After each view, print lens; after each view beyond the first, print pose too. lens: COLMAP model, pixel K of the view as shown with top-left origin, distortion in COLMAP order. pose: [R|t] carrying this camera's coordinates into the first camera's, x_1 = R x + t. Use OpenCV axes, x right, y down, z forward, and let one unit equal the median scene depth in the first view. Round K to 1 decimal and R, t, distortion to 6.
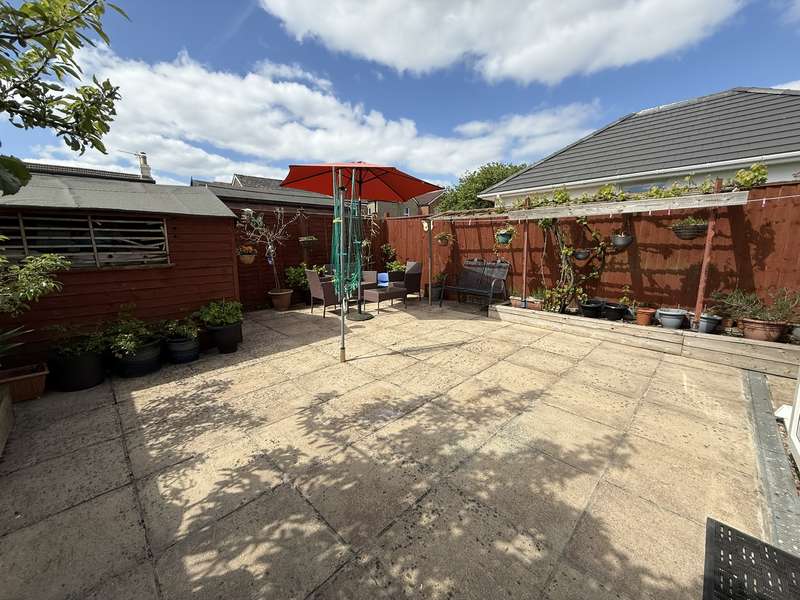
lens RADIAL K [[314.8, 0, 399.4], [0, 314.8, 297.4], [0, 0, 1]] dist [0.001911, -0.000514]
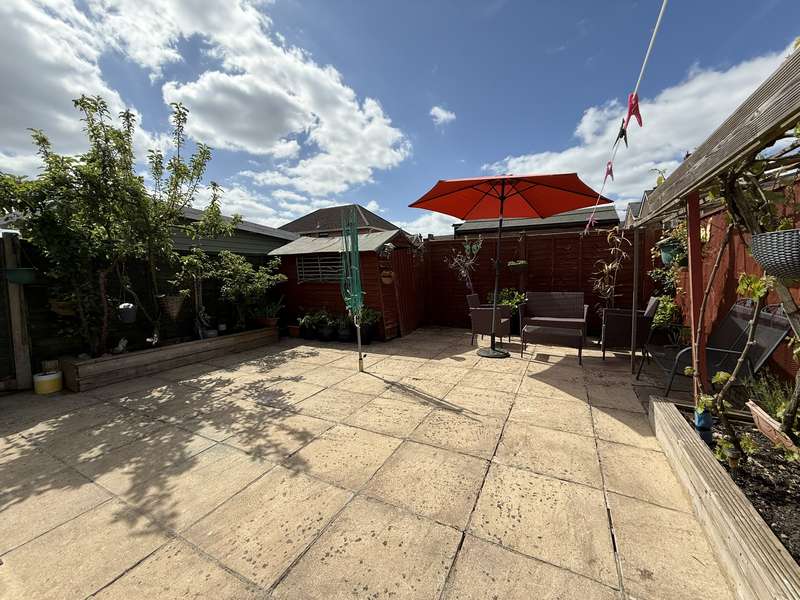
lens RADIAL K [[314.8, 0, 395.8], [0, 314.8, 300.7], [0, 0, 1]] dist [0.001911, -0.000514]
pose [[0.305953, 0.088955, -0.947882, 1.293354], [-0.153980, 0.987141, 0.042939, -0.163522], [0.939512, 0.132818, 0.315716, 1.022886]]
